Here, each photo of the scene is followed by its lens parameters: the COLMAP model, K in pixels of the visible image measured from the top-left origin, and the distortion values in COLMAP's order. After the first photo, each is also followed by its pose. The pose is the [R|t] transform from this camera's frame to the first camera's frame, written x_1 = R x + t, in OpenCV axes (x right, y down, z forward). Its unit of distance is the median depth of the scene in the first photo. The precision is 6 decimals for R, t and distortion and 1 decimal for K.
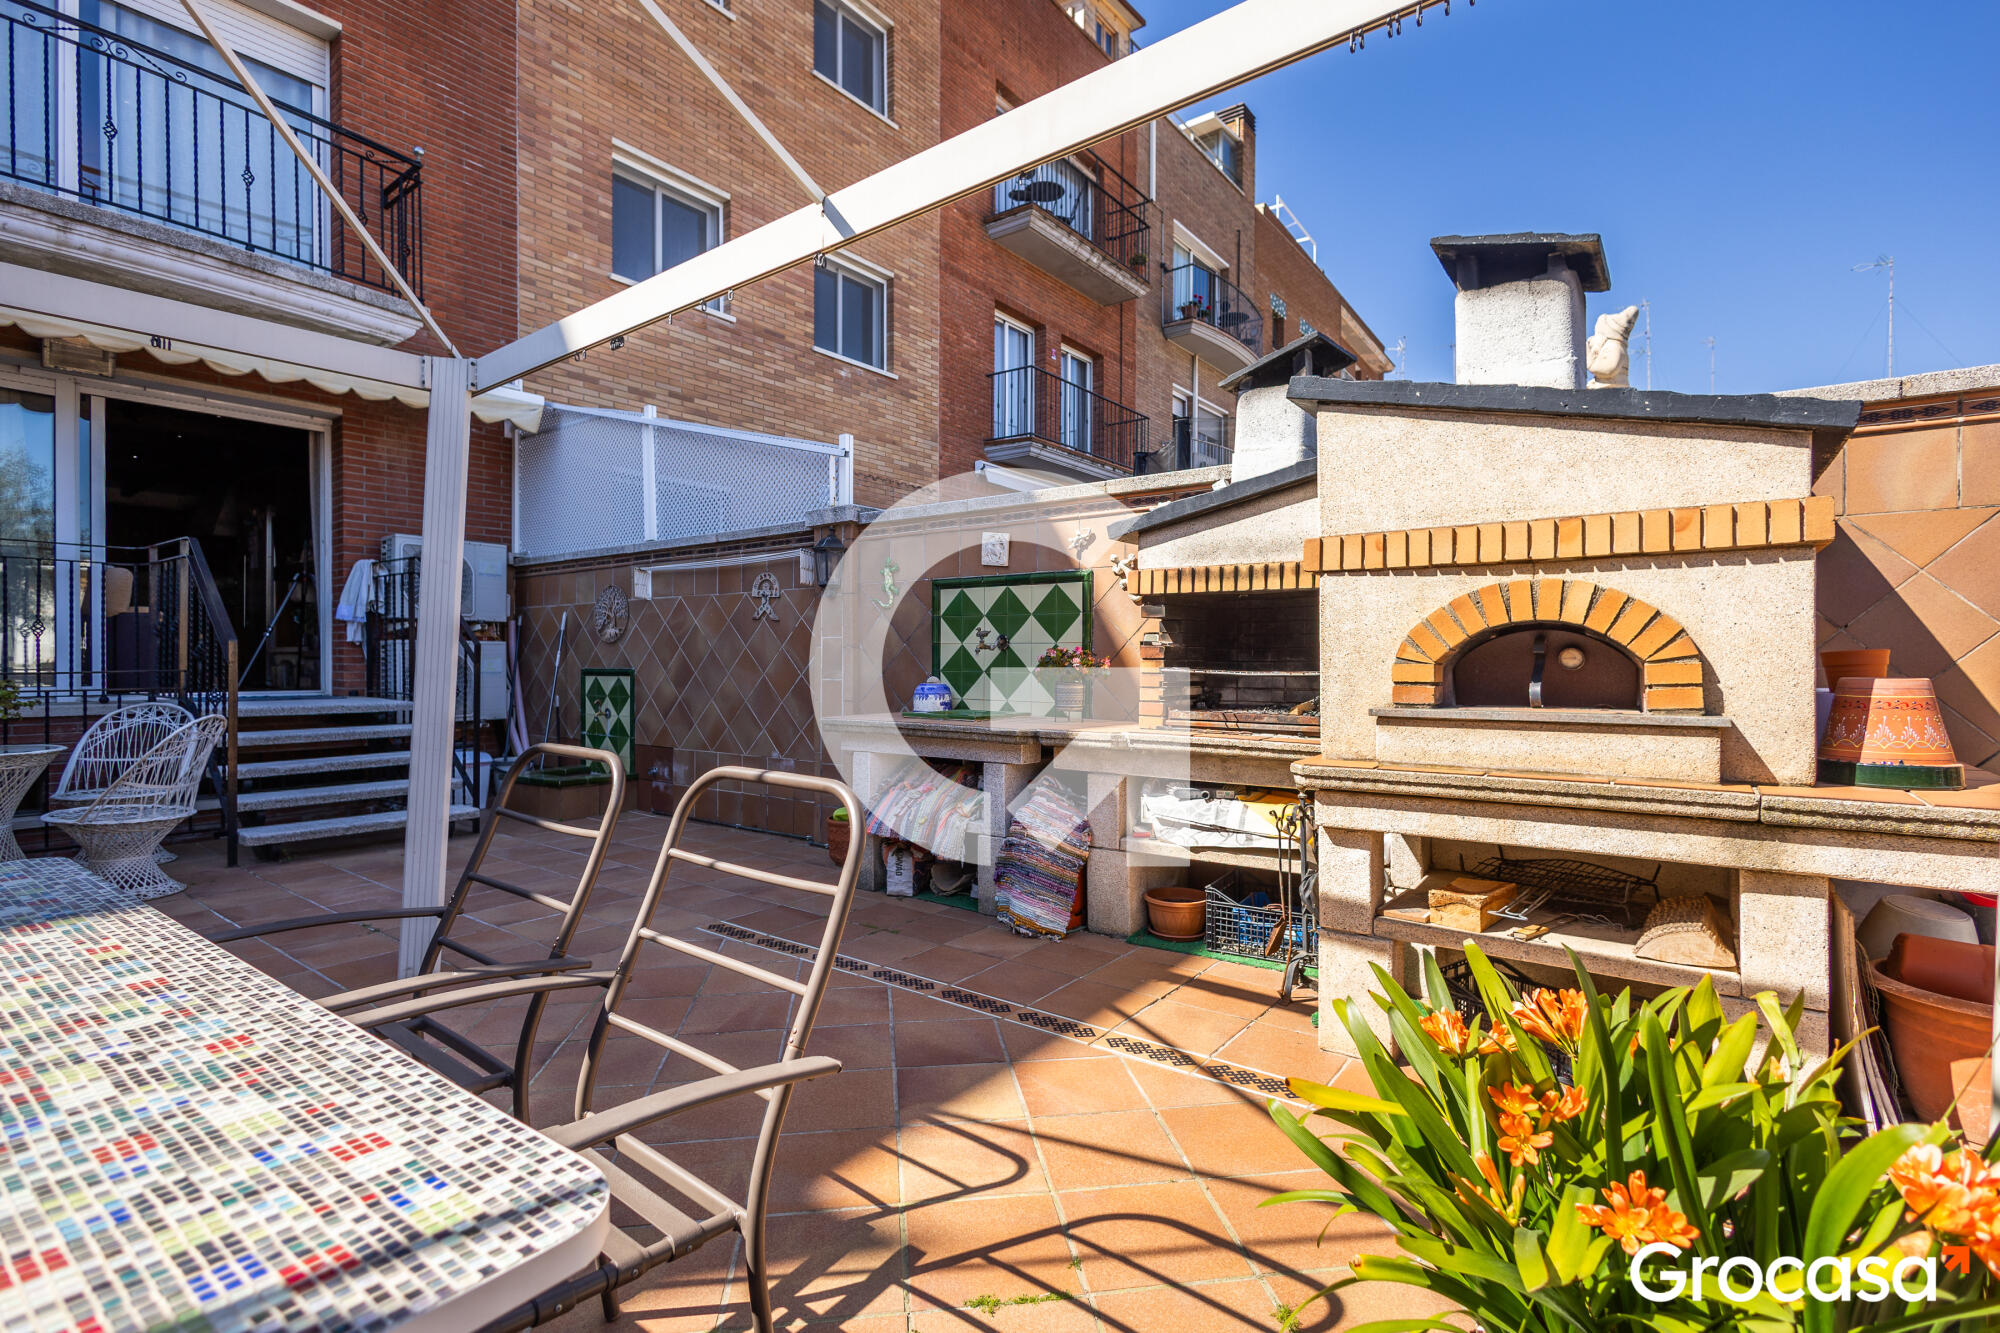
lens RADIAL K [[931.8, 0, 1015.2], [0, 931.8, 665.3], [0, 0, 1]] dist [0.014013, -0.000453]
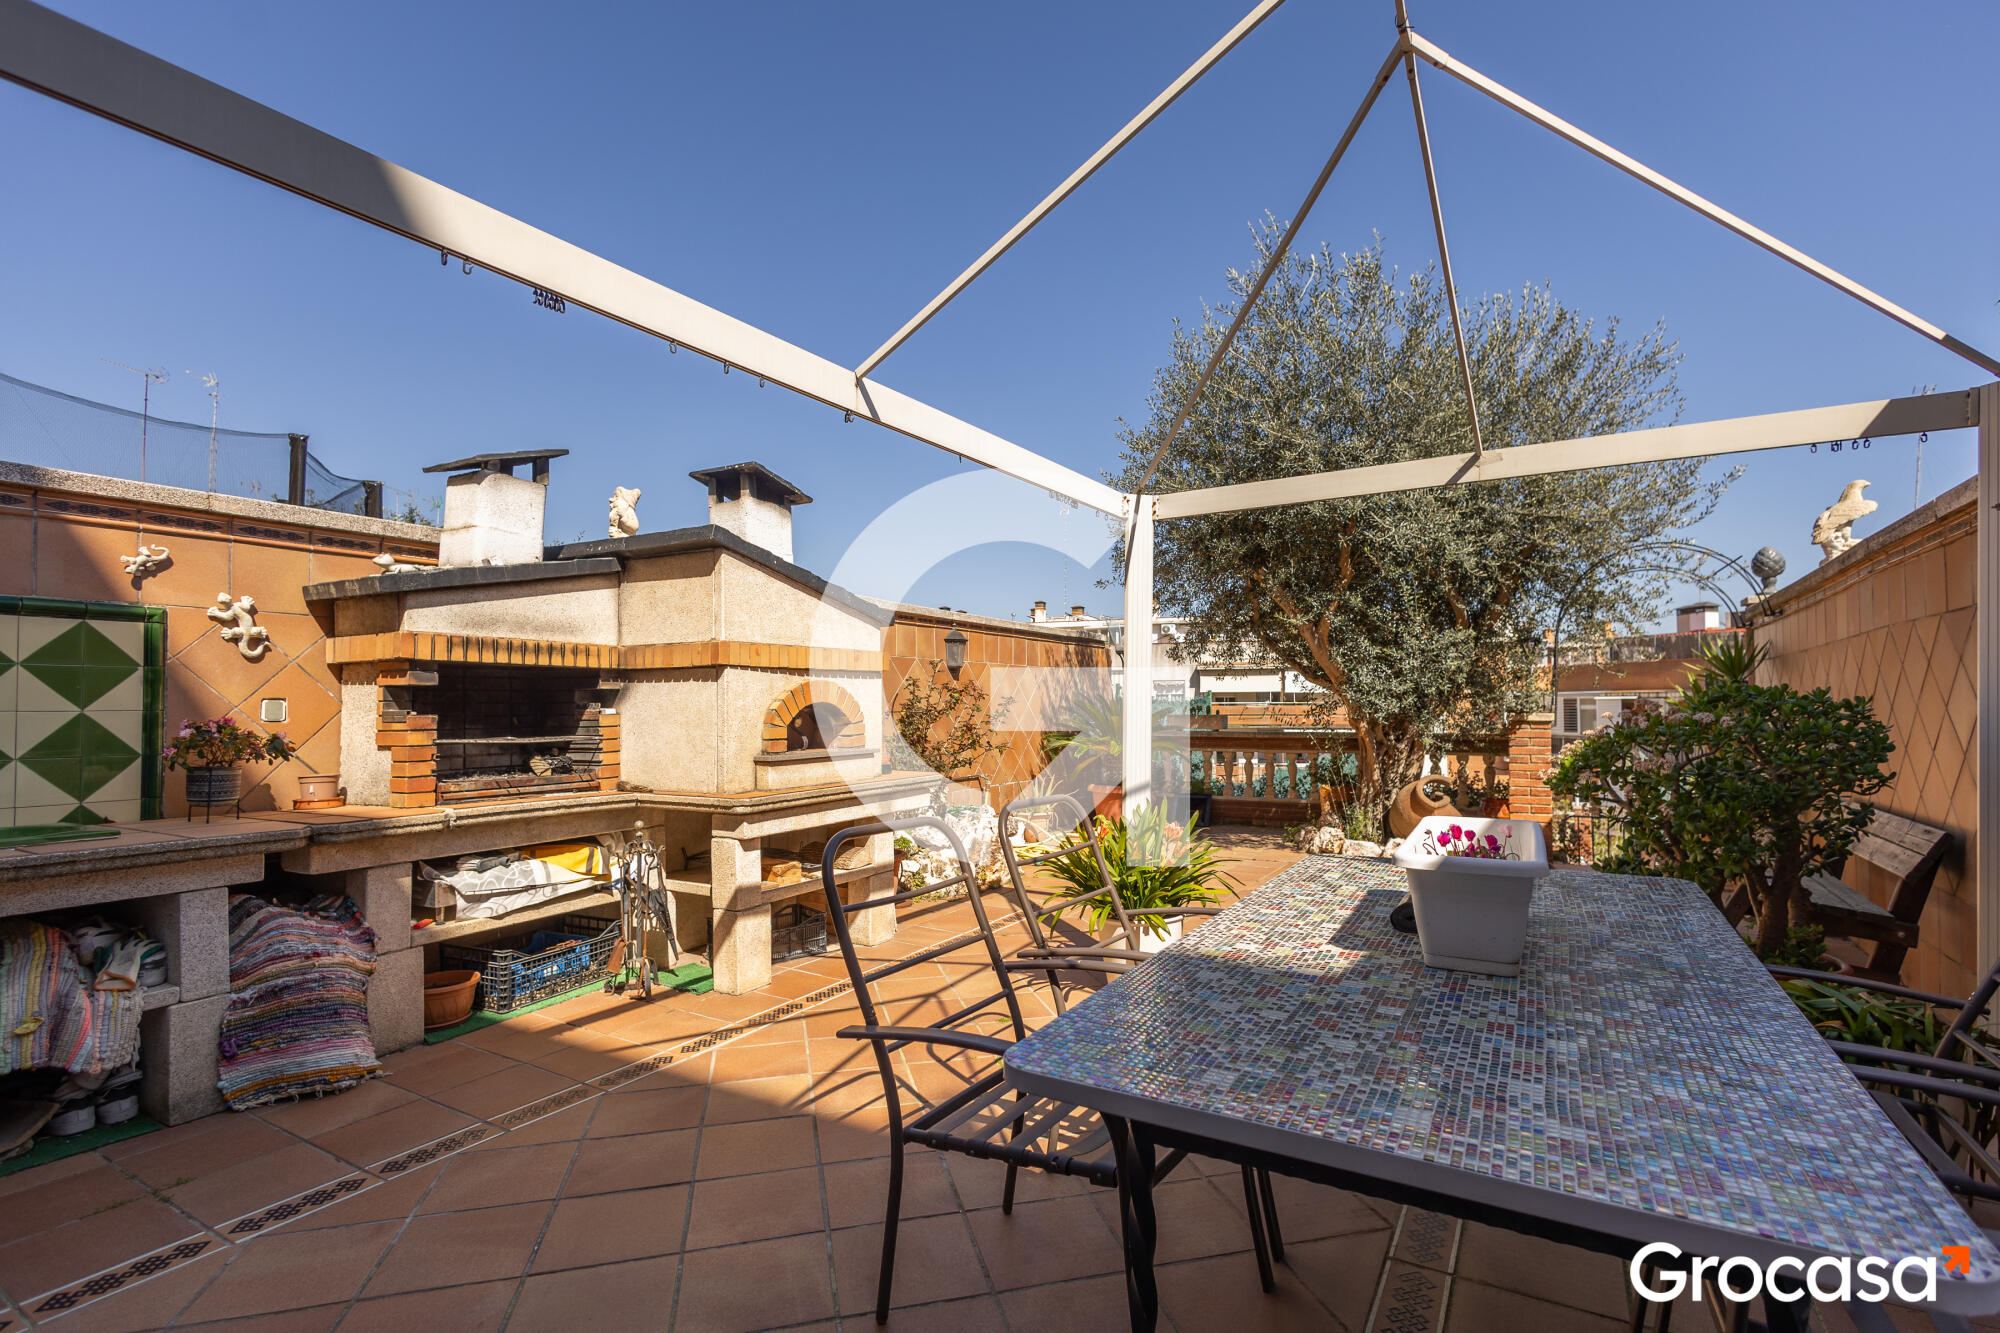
lens RADIAL K [[931.8, 0, 1009.9], [0, 931.8, 675.8], [0, 0, 1]] dist [0.014013, -0.000453]
pose [[-0.106132, 0.033172, 0.993799, -0.906901], [0.013539, 0.999399, -0.031913, -0.024927], [-0.994260, 0.010068, -0.106517, 0.567546]]
